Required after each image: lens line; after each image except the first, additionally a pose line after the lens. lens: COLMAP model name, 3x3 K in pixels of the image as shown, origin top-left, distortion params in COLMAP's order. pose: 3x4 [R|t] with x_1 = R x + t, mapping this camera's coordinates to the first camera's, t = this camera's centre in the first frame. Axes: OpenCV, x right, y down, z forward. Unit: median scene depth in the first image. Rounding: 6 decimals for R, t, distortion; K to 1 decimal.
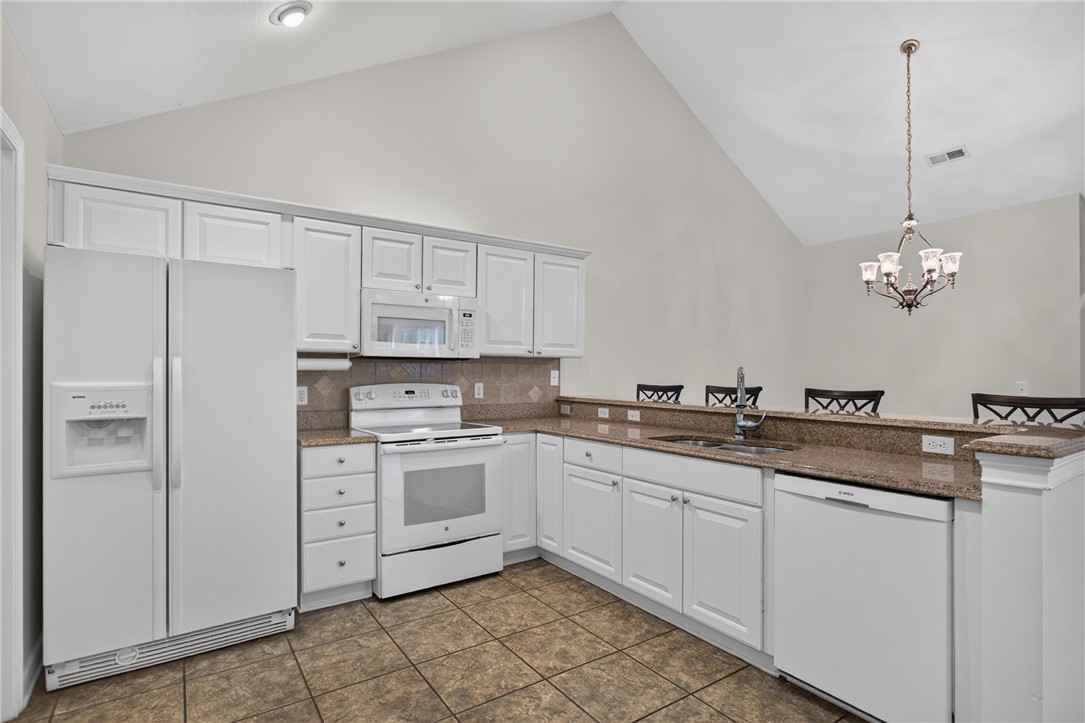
lens RADIAL K [[545.3, 0, 543.8], [0, 545.3, 367.2], [0, 0, 1]] dist [-0.006980, 0.002220]
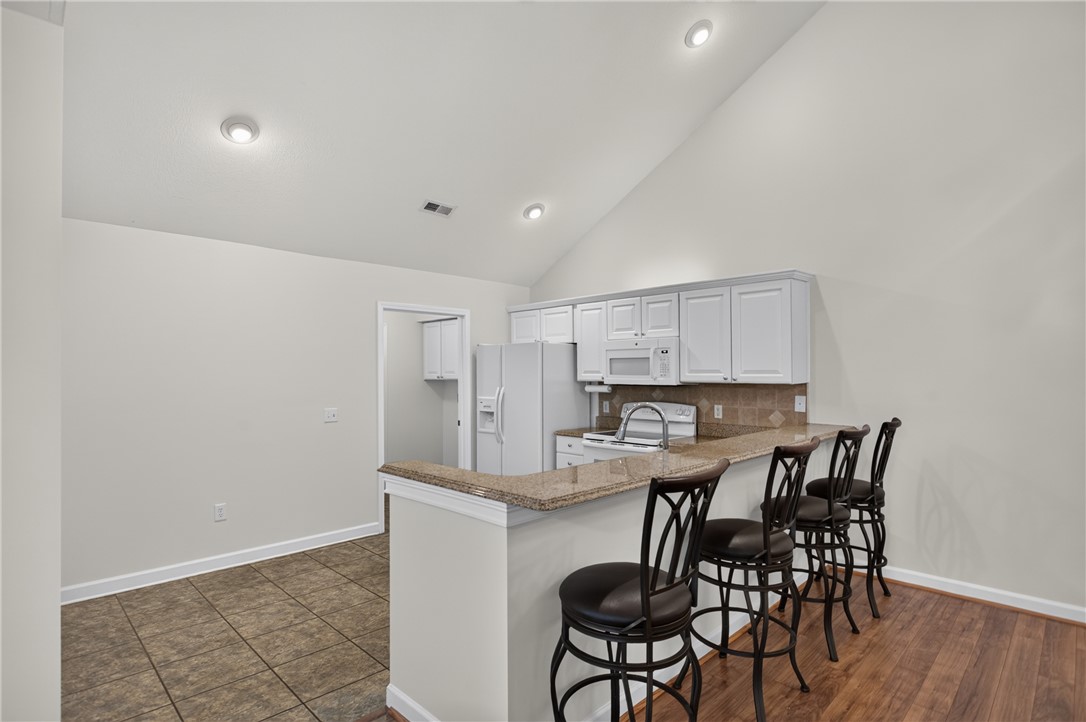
lens RADIAL K [[545.8, 0, 545.9], [0, 545.8, 364.8], [0, 0, 1]] dist [-0.006980, 0.002220]
pose [[0.195356, -0.021046, -0.980507, 0.967430], [0.008299, 0.999769, -0.019806, -0.037228], [0.980697, -0.004268, 0.195486, 0.428706]]
